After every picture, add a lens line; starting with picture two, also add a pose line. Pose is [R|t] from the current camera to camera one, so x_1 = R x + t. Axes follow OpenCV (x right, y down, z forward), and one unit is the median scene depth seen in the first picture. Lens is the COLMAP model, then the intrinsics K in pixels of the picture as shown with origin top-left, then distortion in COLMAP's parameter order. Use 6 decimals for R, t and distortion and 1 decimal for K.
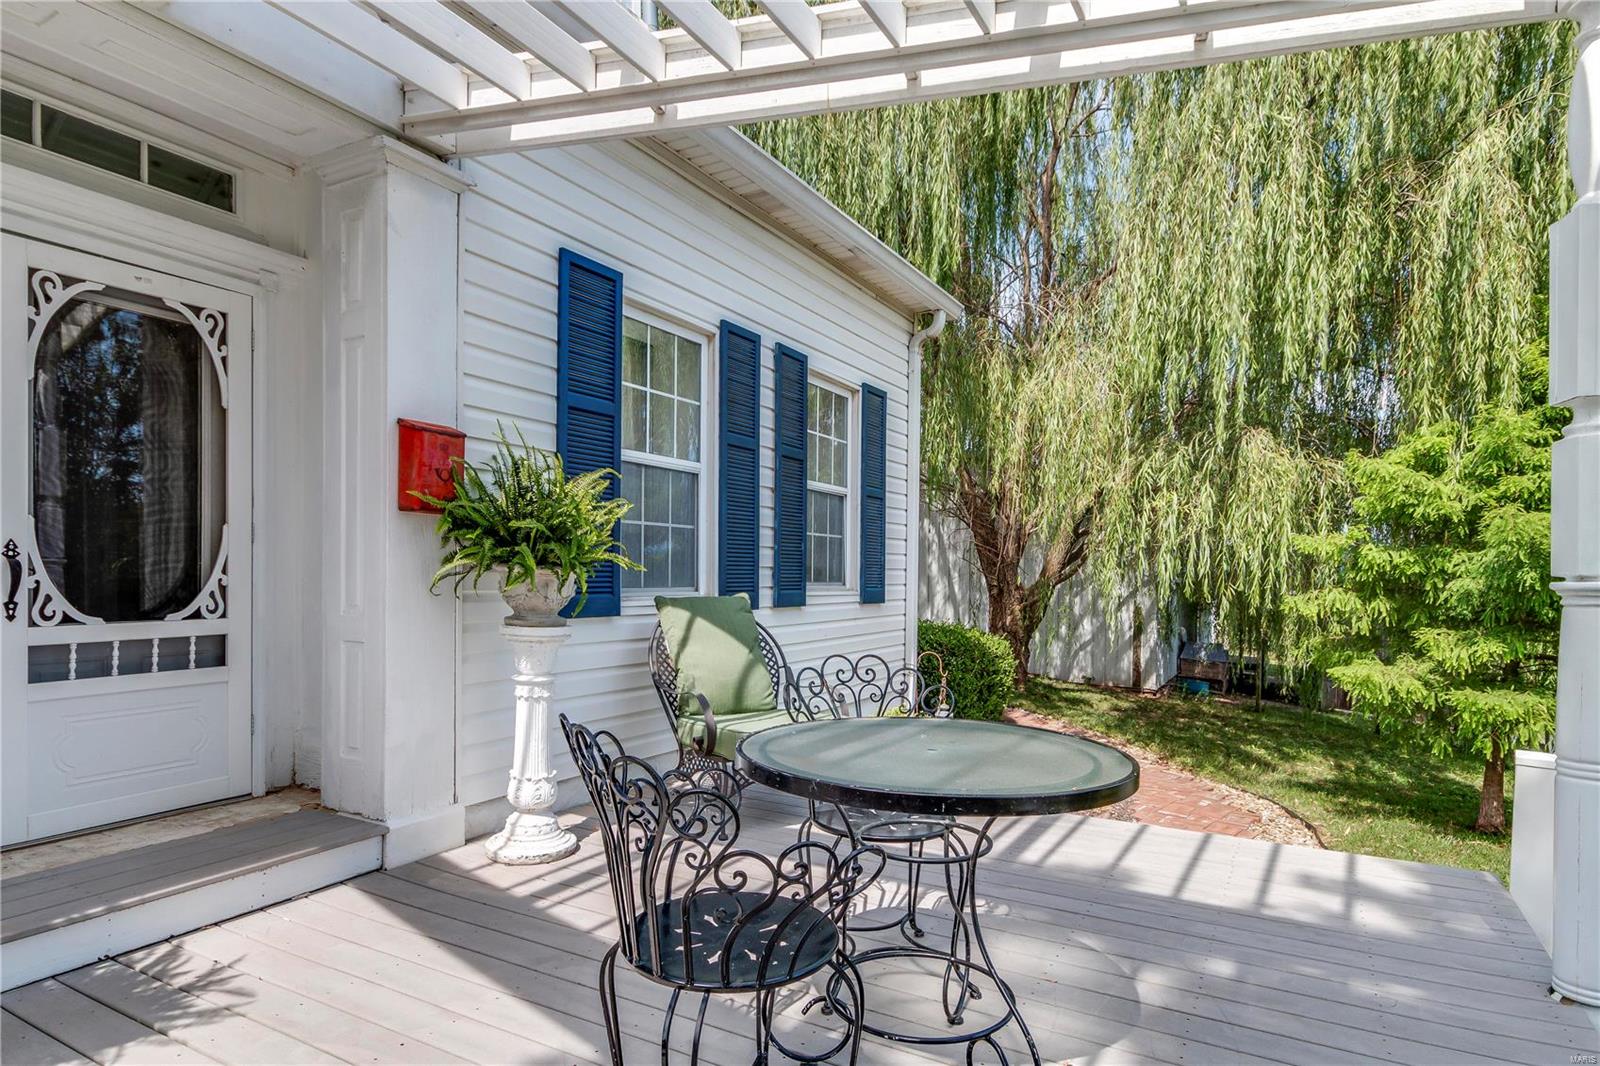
lens RADIAL K [[936.9, 0, 802.3], [0, 936.9, 573.0], [0, 0, 1]] dist [0.002027, 0.000884]
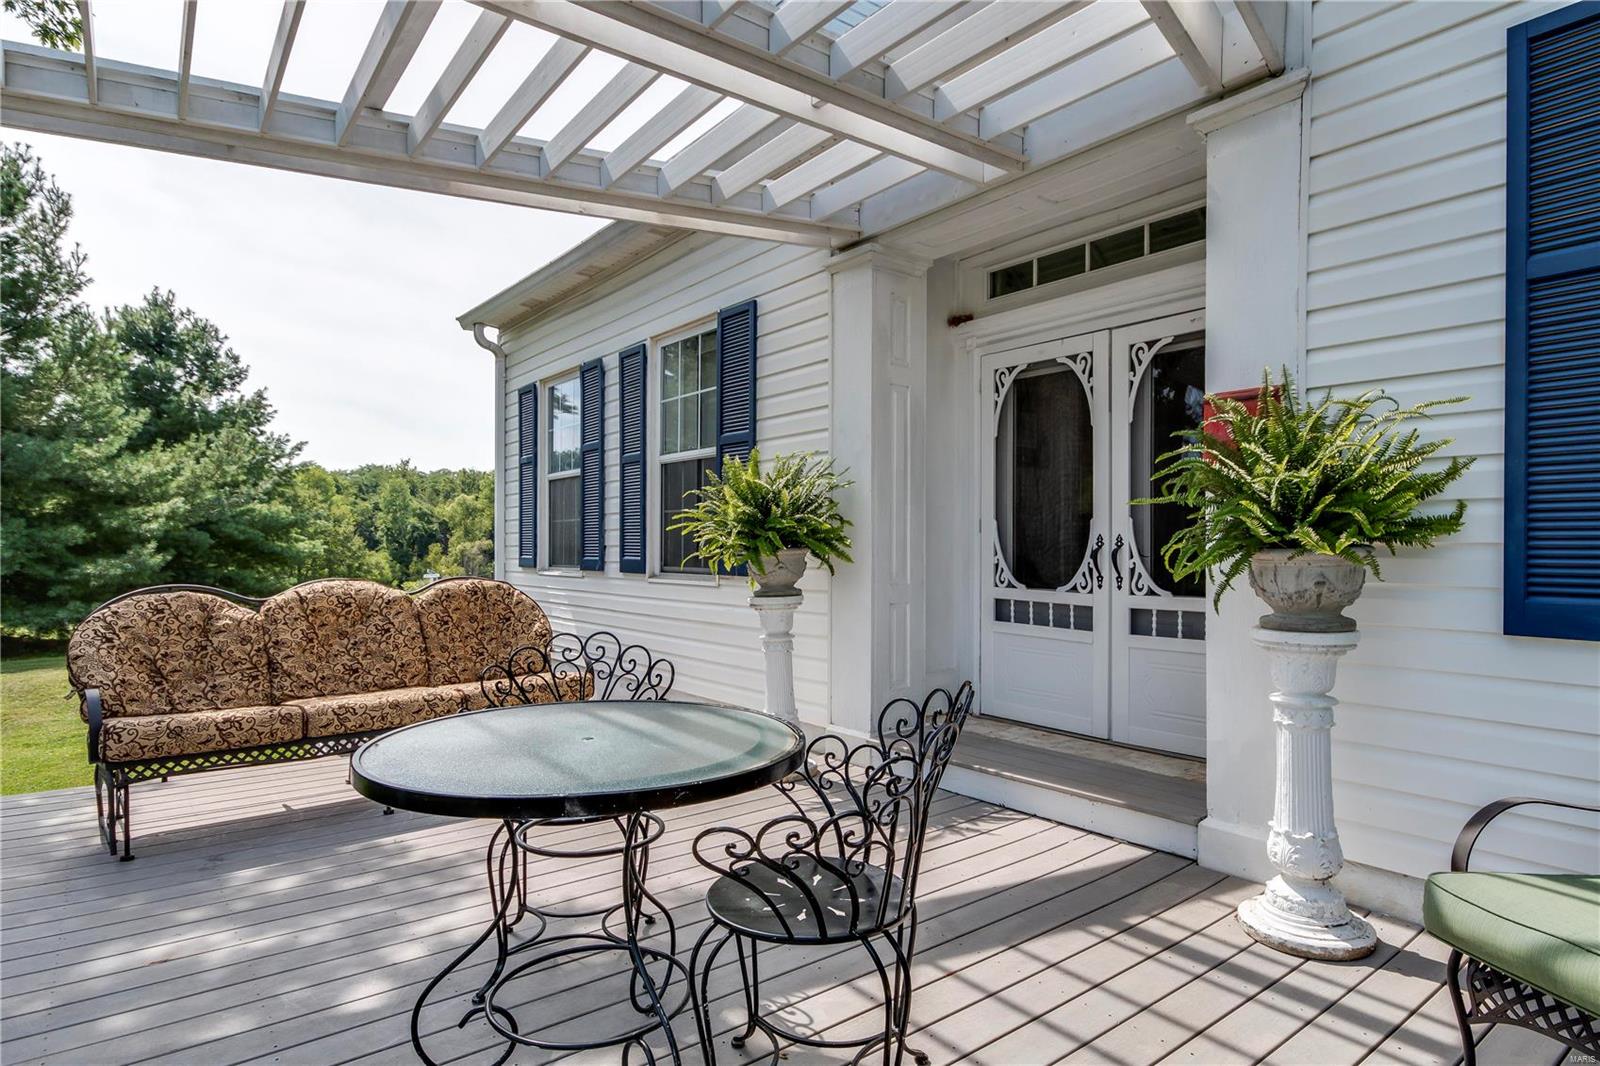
lens RADIAL K [[861.1, 0, 803.1], [0, 861.1, 554.5], [0, 0, 1]] dist [-0.001297, -0.000083]
pose [[-0.395456, -0.007309, -0.918456, 0.605989], [-0.012785, 0.999915, -0.002453, 0.005229], [0.918396, 0.010772, -0.395516, 1.105134]]
